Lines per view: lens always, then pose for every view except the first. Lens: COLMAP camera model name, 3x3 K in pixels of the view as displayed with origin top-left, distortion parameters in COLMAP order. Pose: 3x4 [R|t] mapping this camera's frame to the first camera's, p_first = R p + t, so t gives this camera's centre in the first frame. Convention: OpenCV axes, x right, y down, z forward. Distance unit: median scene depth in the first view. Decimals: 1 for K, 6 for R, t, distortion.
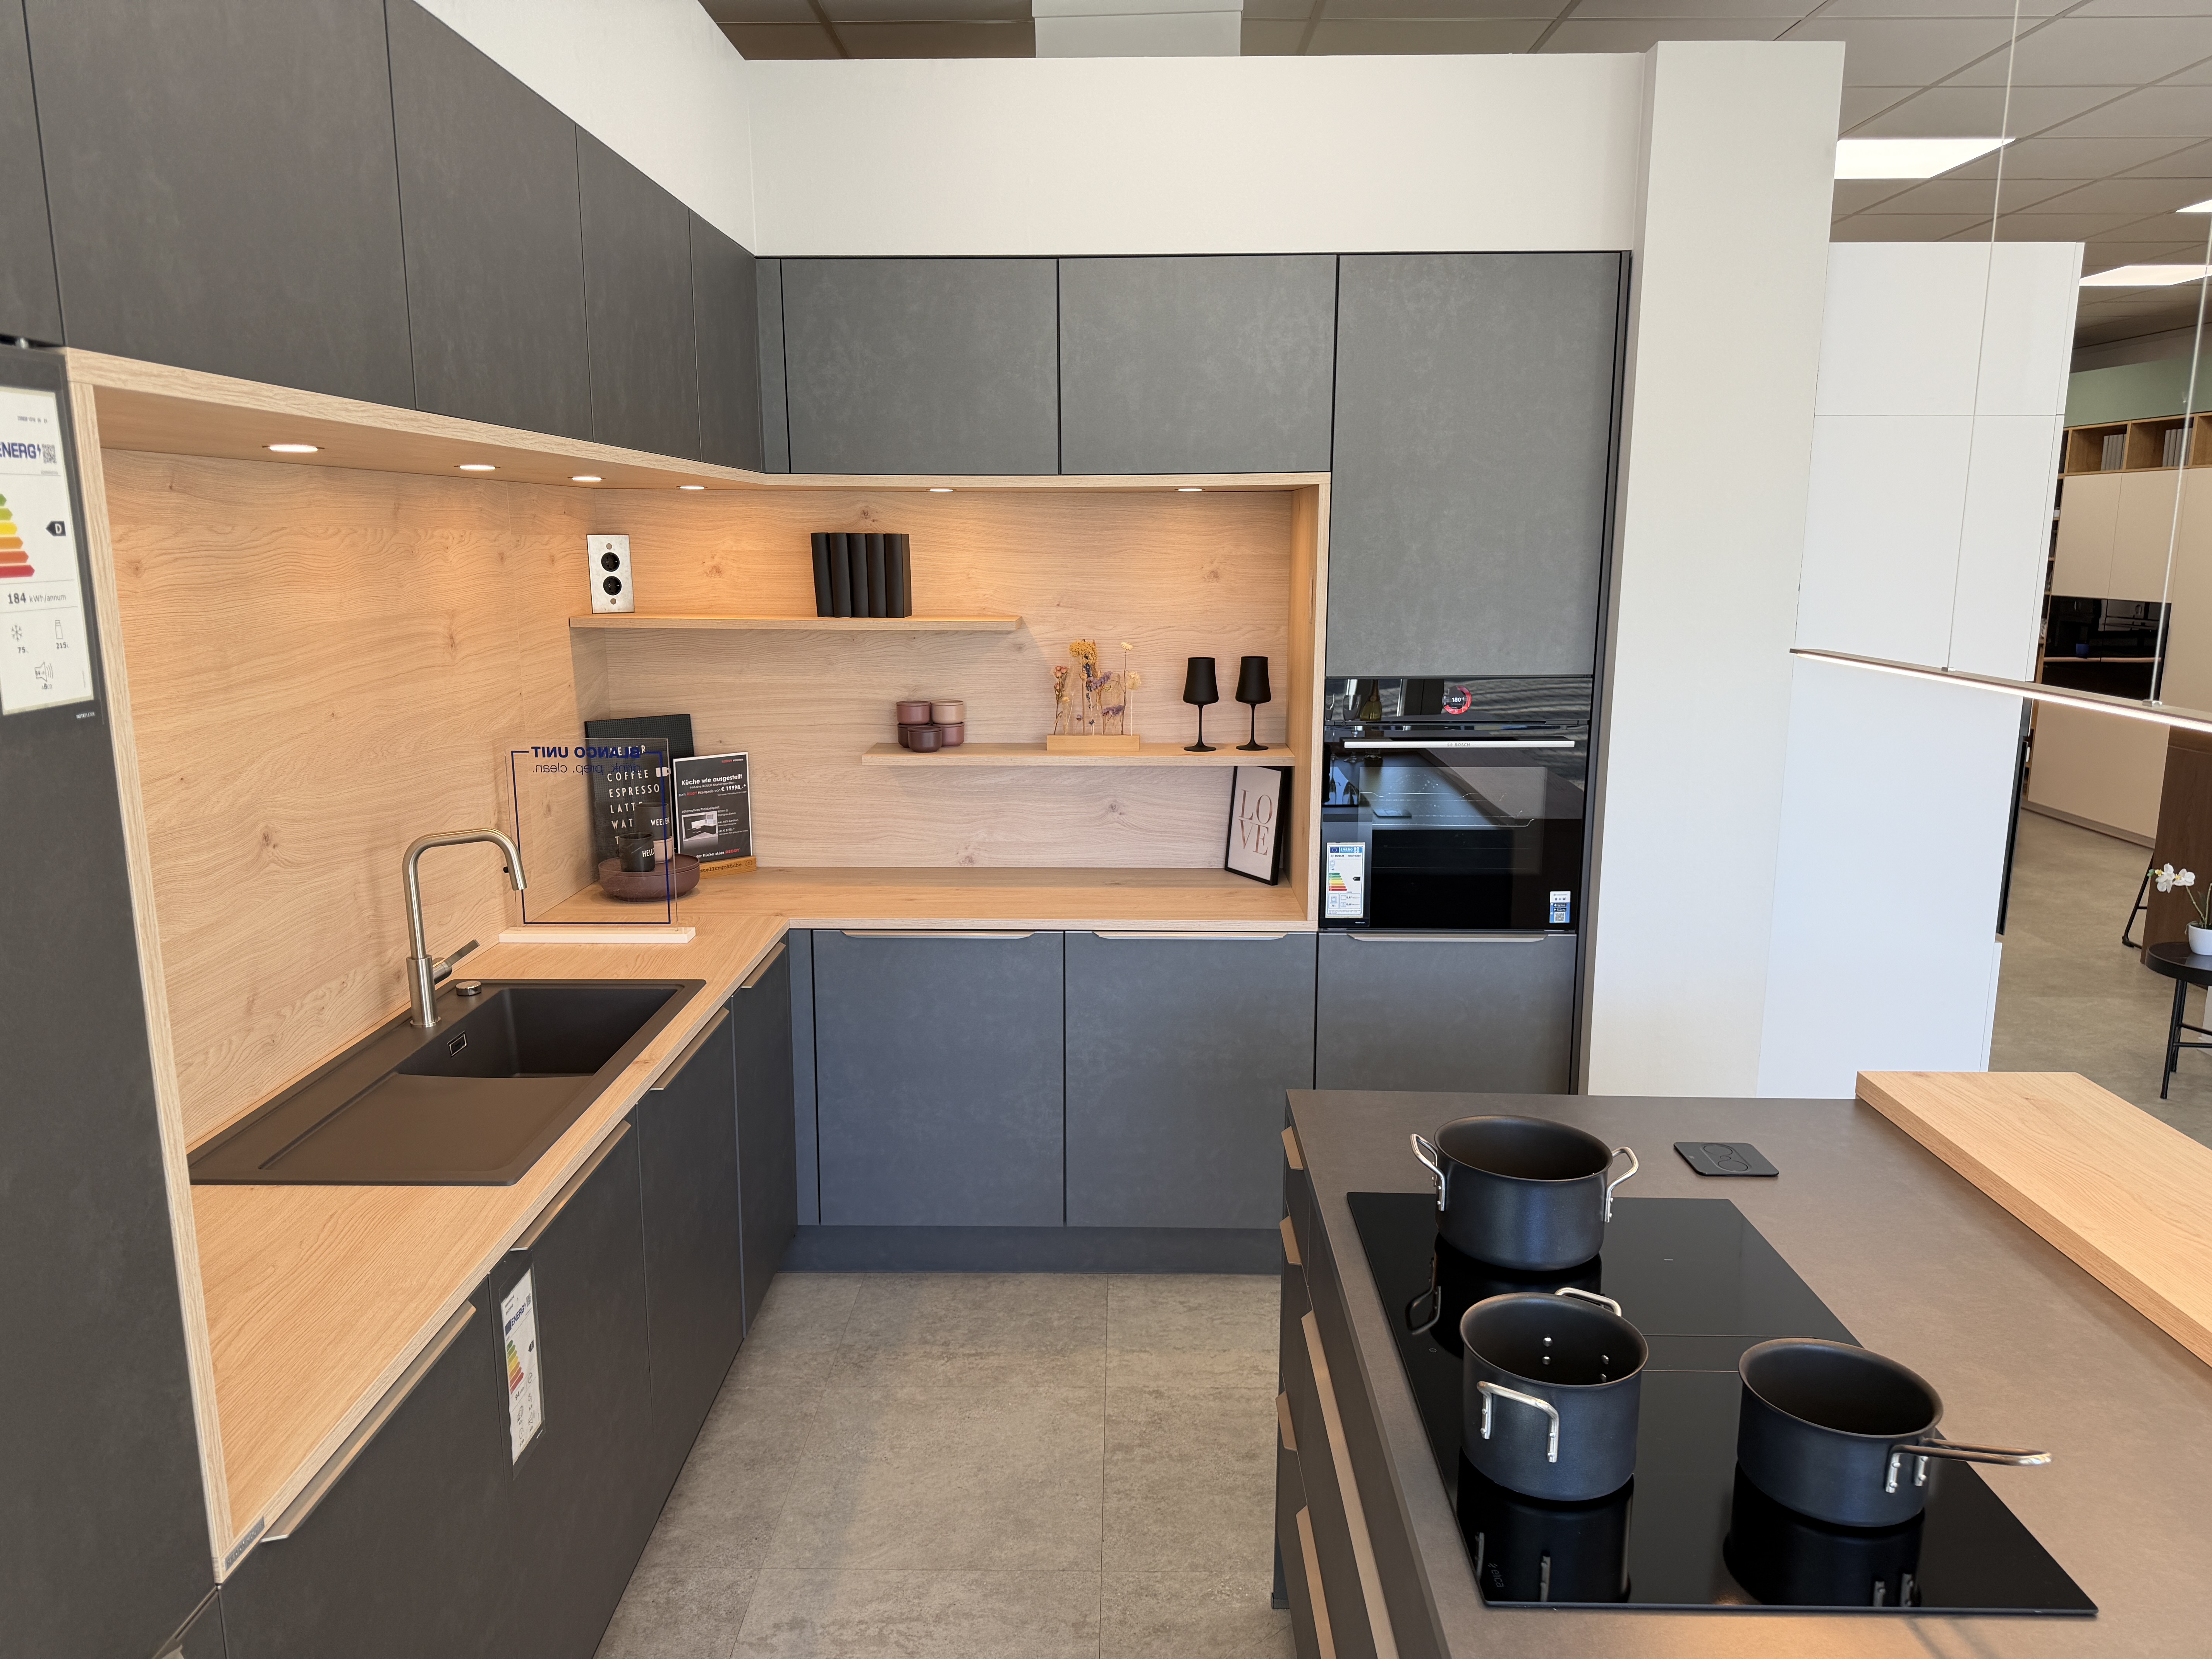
lens RADIAL K [[1541.6, 0, 1102.7], [0, 1541.6, 838.0], [0, 0, 1]] dist [0.110651, -0.141193]
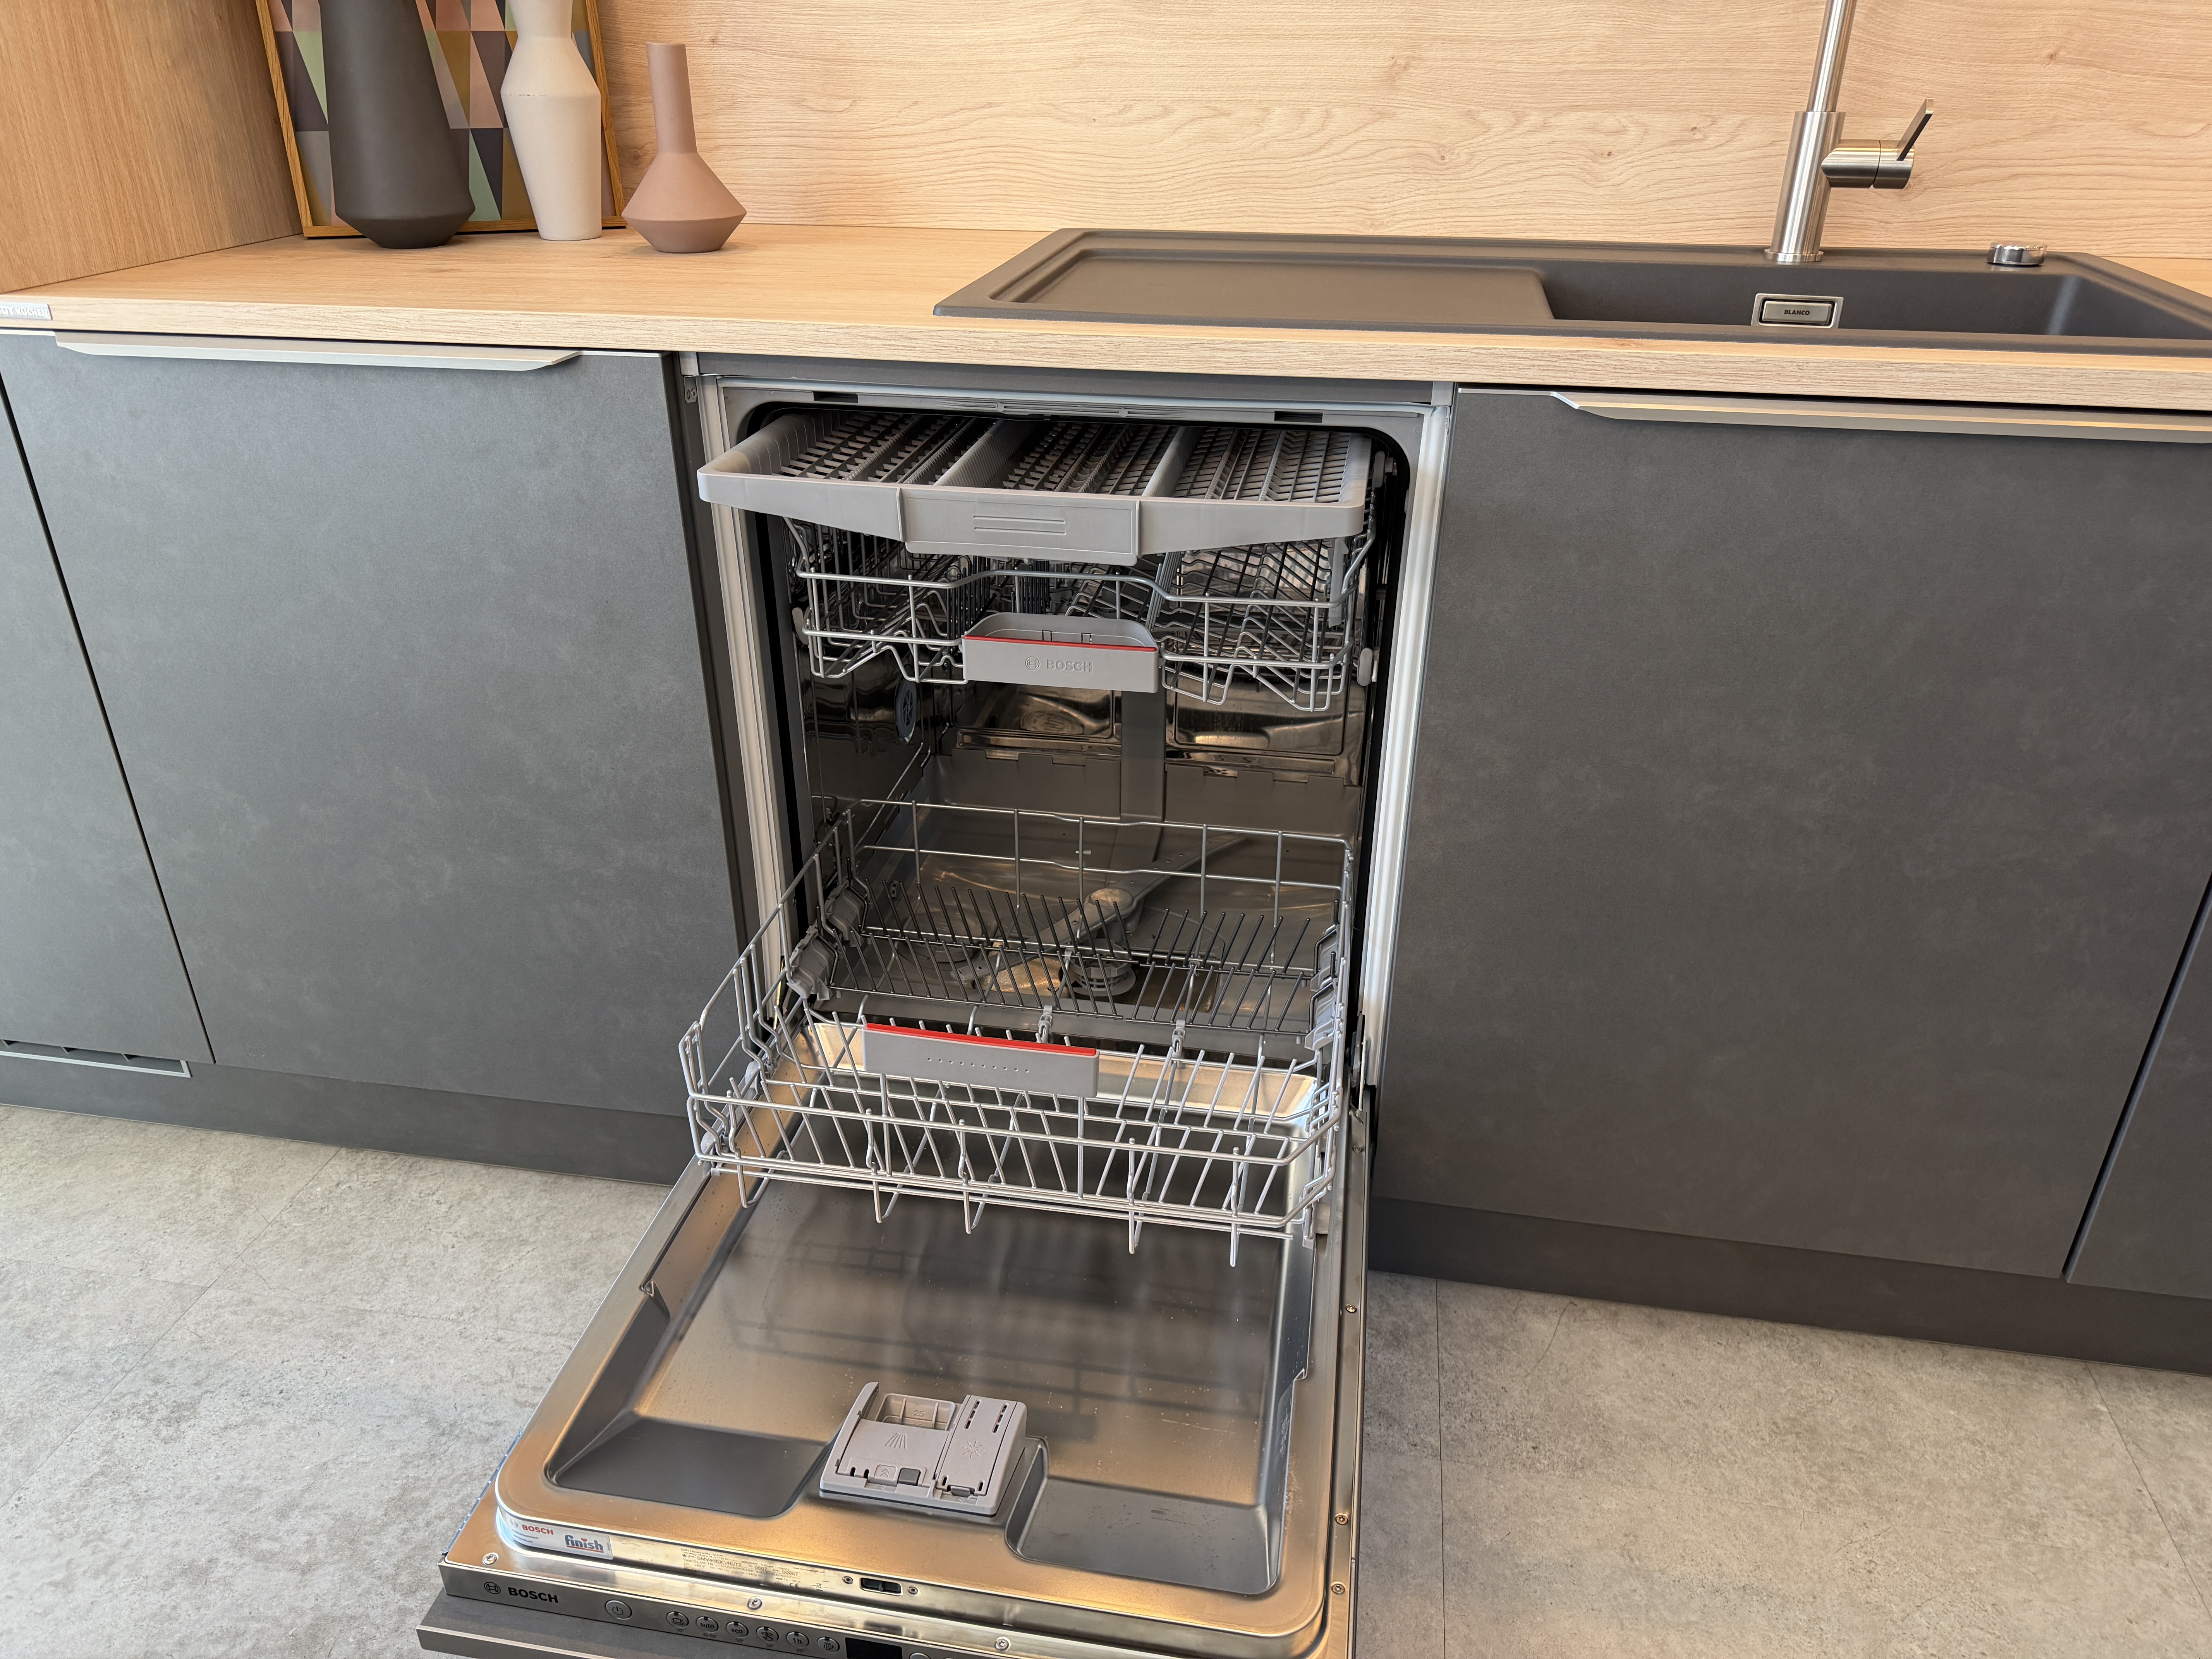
lens RADIAL K [[1586.8, 0, 1076.6], [0, 1586.8, 845.0], [0, 0, 1]] dist [0.005043, -0.005564]
pose [[-0.157842, 0.460582, -0.873470, 0.120030], [-0.189416, 0.854010, 0.484550, 0.061021], [0.969127, 0.241932, -0.047557, 0.688846]]
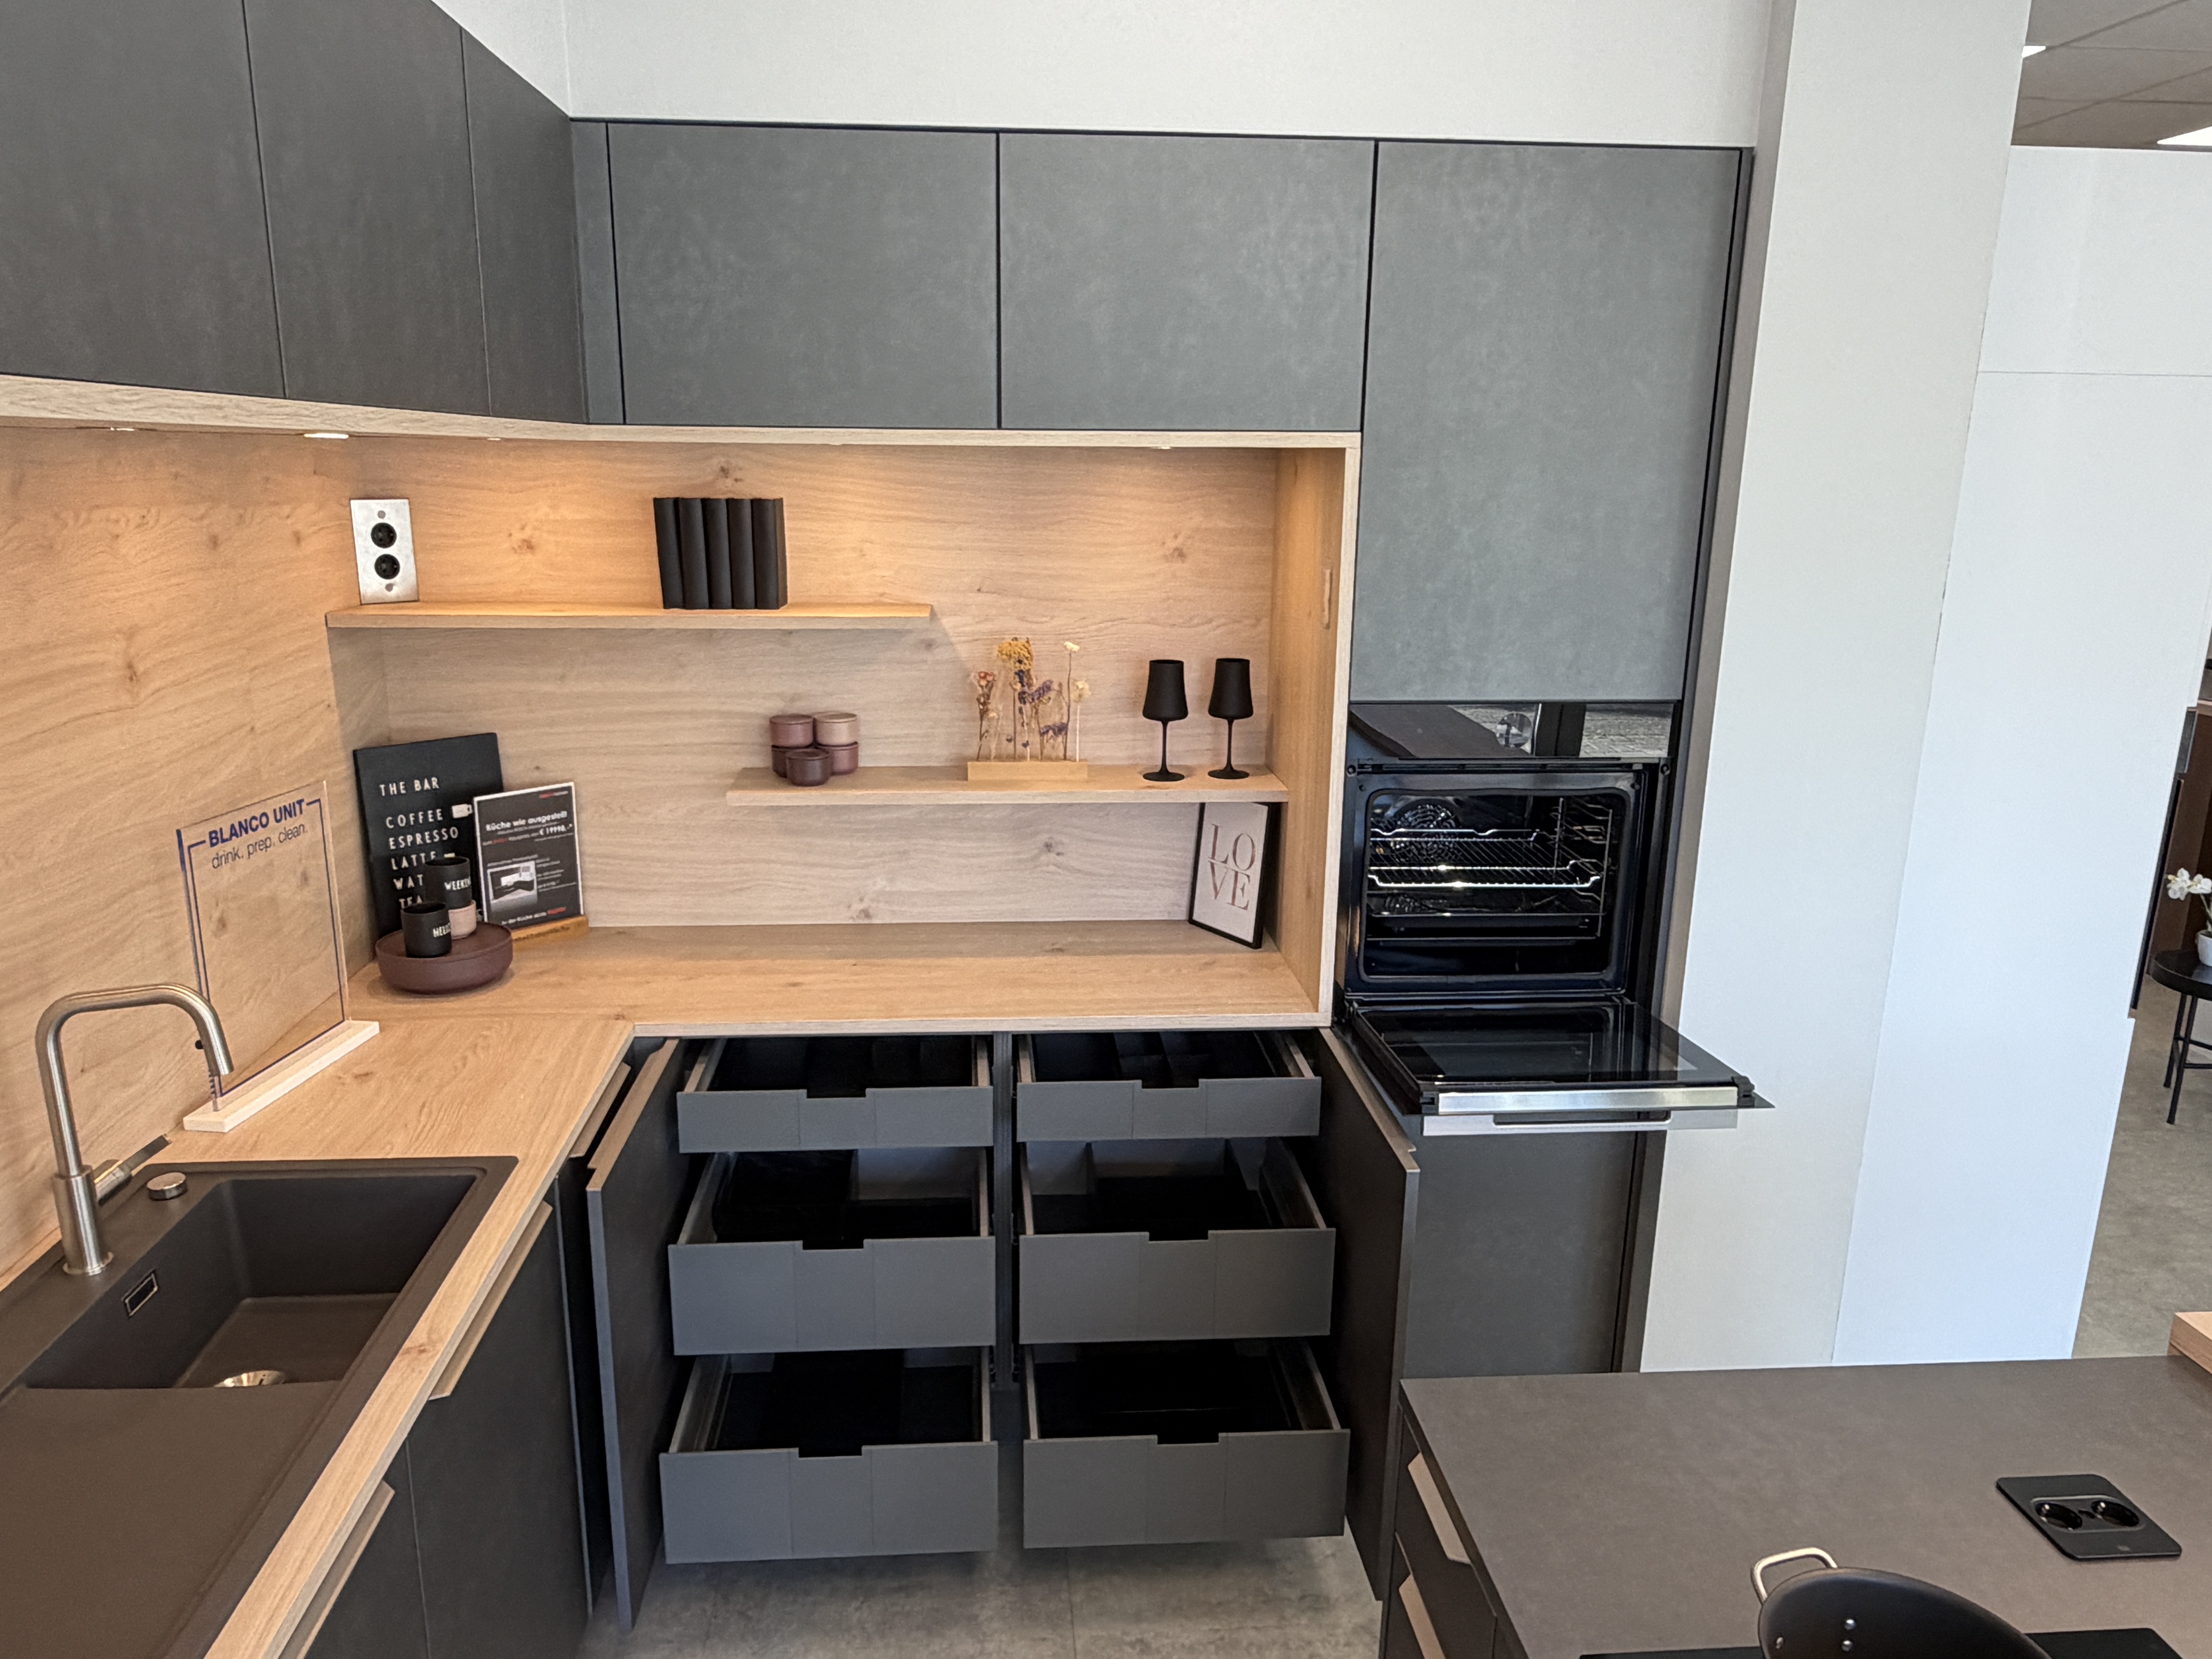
lens RADIAL K [[1529.7, 0, 1088.7], [0, 1529.7, 836.8], [0, 0, 1]] dist [-0.027074, 0.052698]
pose [[0.995517, -0.011568, 0.093872, -0.054856], [0.006599, 0.998569, 0.053073, -0.078689], [-0.094352, -0.052215, 0.994169, 0.263664]]
